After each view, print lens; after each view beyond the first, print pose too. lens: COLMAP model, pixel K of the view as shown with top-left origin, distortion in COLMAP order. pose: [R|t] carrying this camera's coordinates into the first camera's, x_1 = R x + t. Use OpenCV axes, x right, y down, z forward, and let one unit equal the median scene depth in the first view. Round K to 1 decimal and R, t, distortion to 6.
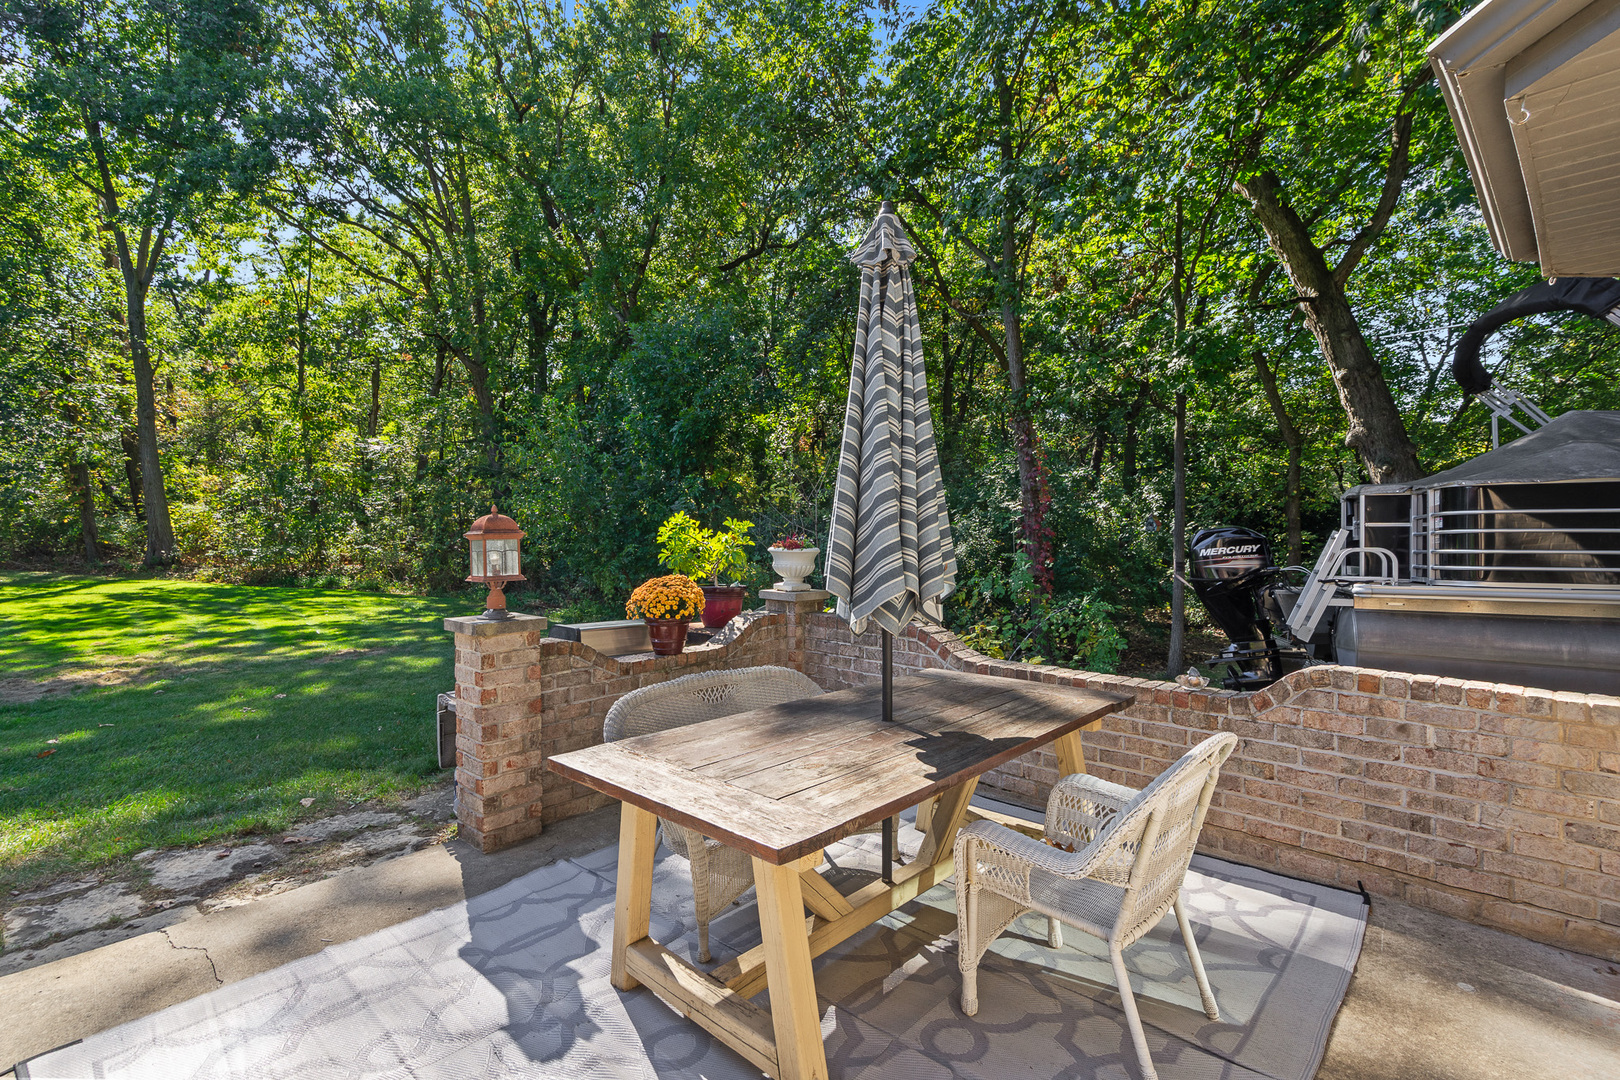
lens RADIAL K [[747.8, 0, 785.9], [0, 747.8, 525.9], [0, 0, 1]] dist [-0.000724, 0.000239]
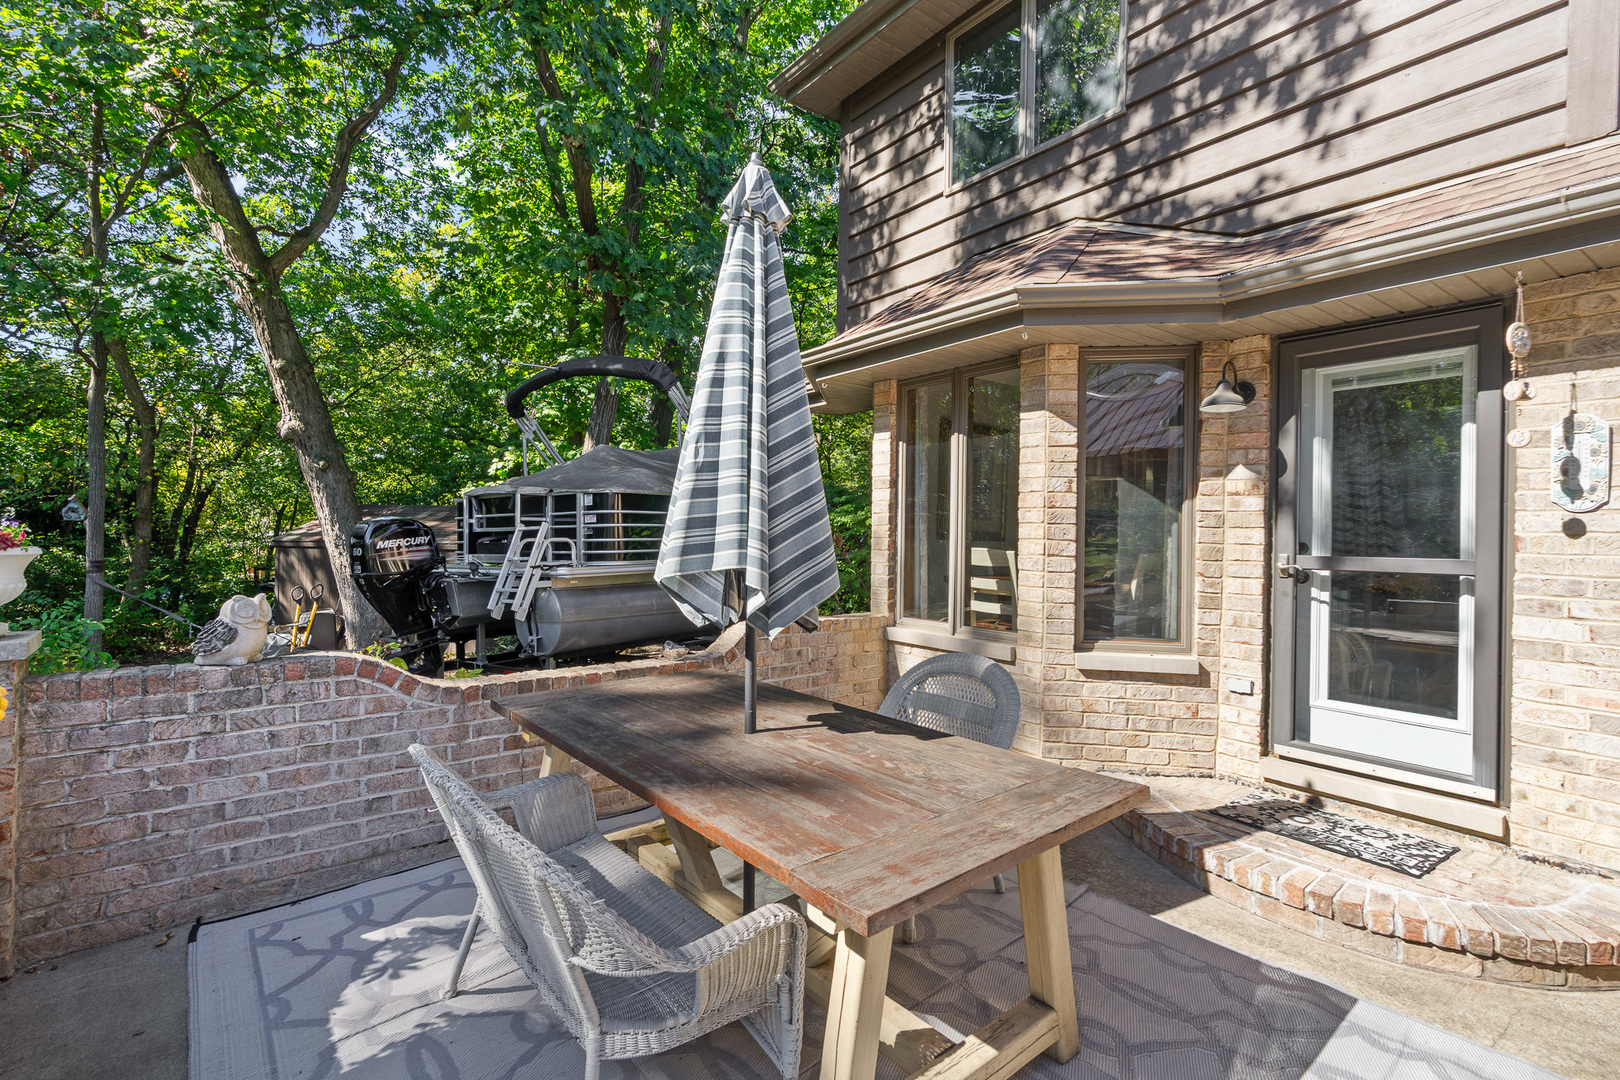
lens RADIAL K [[763.3, 0, 810.3], [0, 763.3, 530.4], [0, 0, 1]] dist [0.001777, 0.000055]
pose [[0.128021, 0.002695, 0.991768, -0.393315], [-0.015797, 0.999875, -0.000678, 0.011835], [-0.991646, -0.015580, 0.128047, 0.429253]]
